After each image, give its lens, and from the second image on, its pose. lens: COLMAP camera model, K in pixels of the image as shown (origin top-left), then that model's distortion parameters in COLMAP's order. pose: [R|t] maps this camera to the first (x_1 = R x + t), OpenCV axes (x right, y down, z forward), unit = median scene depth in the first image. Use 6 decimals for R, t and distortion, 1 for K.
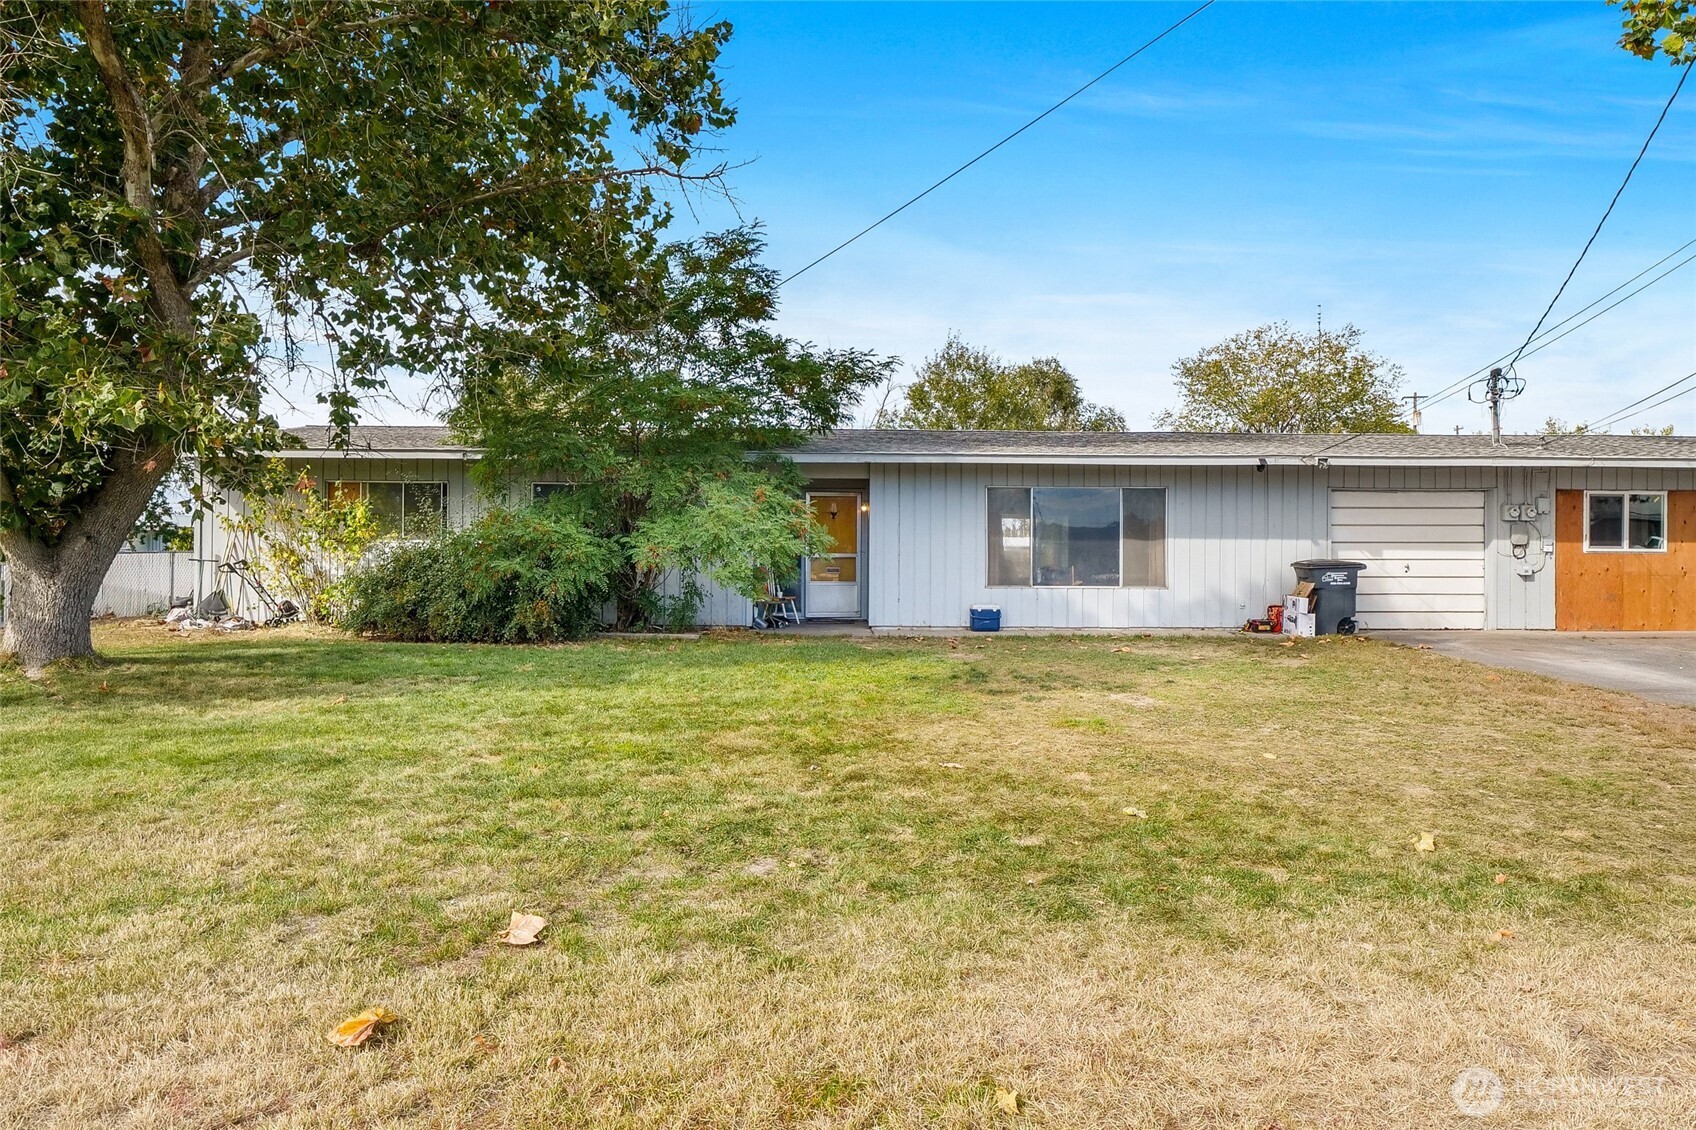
lens RADIAL K [[1144.2, 0, 848.0], [0, 1144.2, 565.0], [0, 0, 1]] dist [-0.021302, 0.049131]
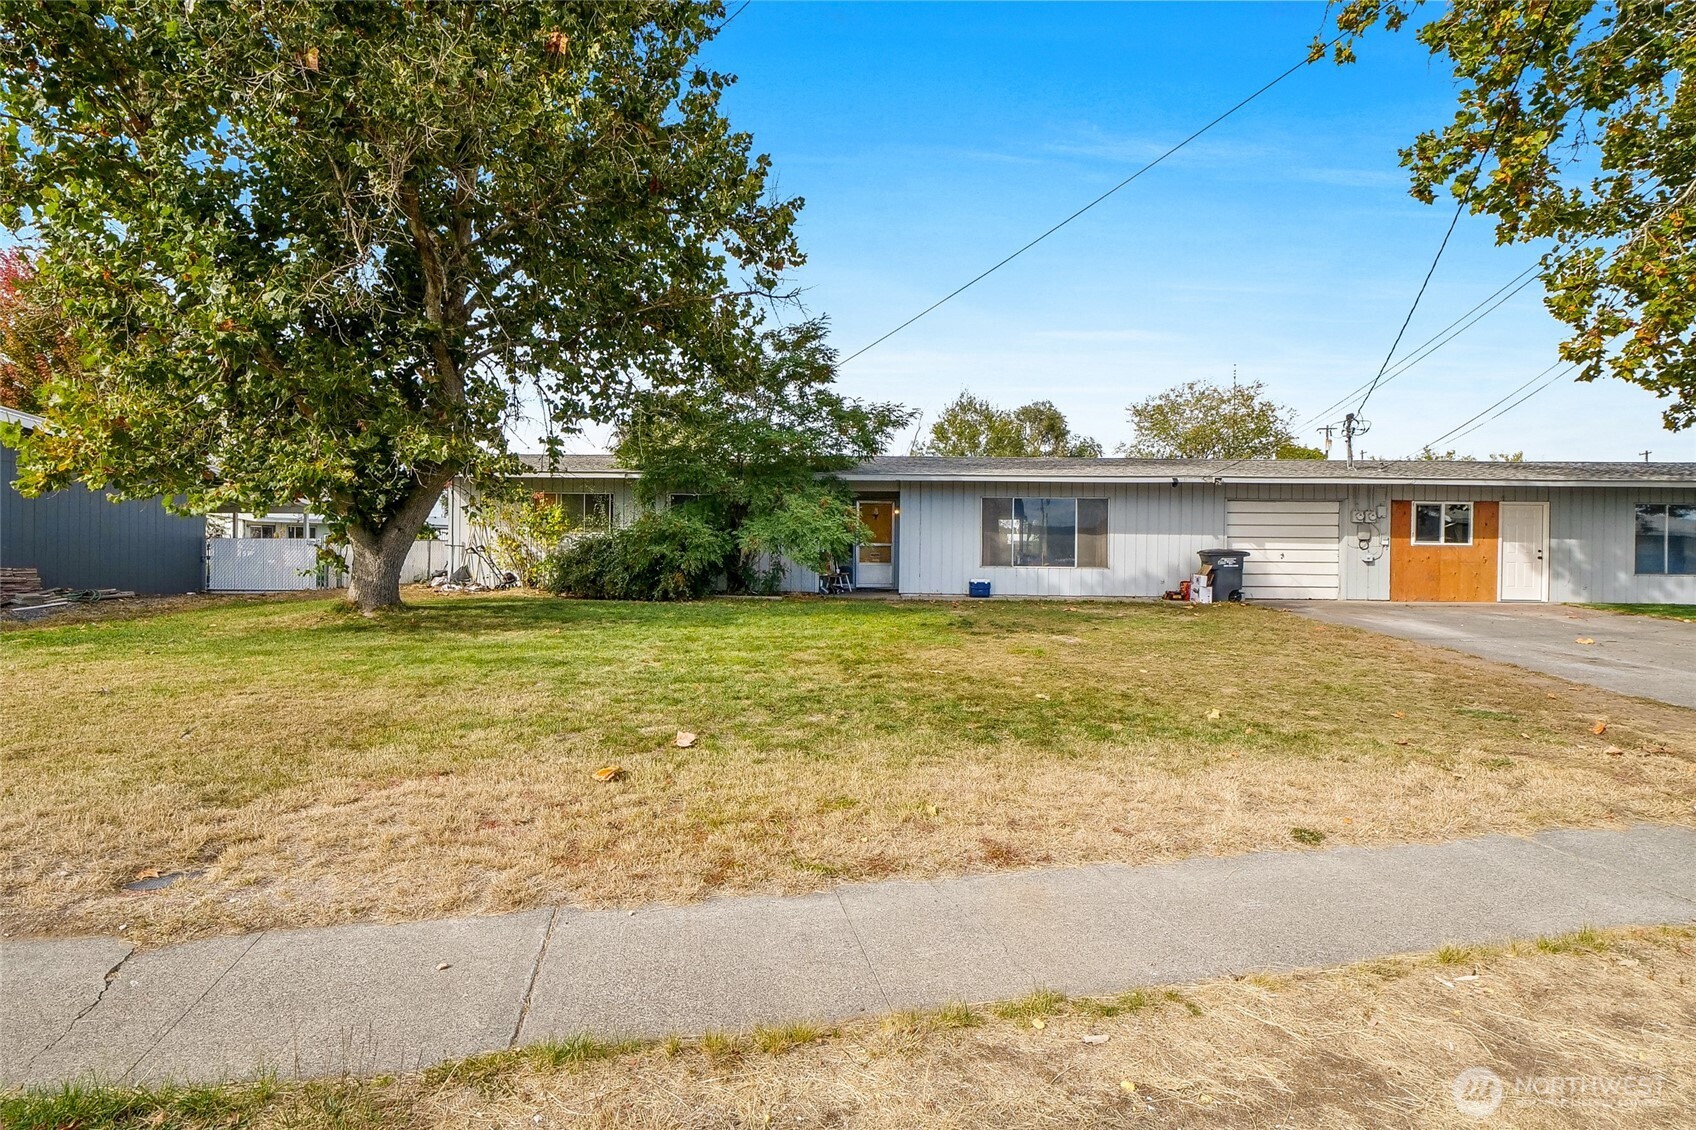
lens RADIAL K [[865.4, 0, 849.7], [0, 865.4, 567.4], [0, 0, 1]] dist [-0.002334, -0.000117]
pose [[0.998522, 0.006344, -0.053972, 0.021614], [-0.005585, 0.999884, 0.014191, 0.007618], [0.054055, -0.013869, 0.998442, -0.144487]]
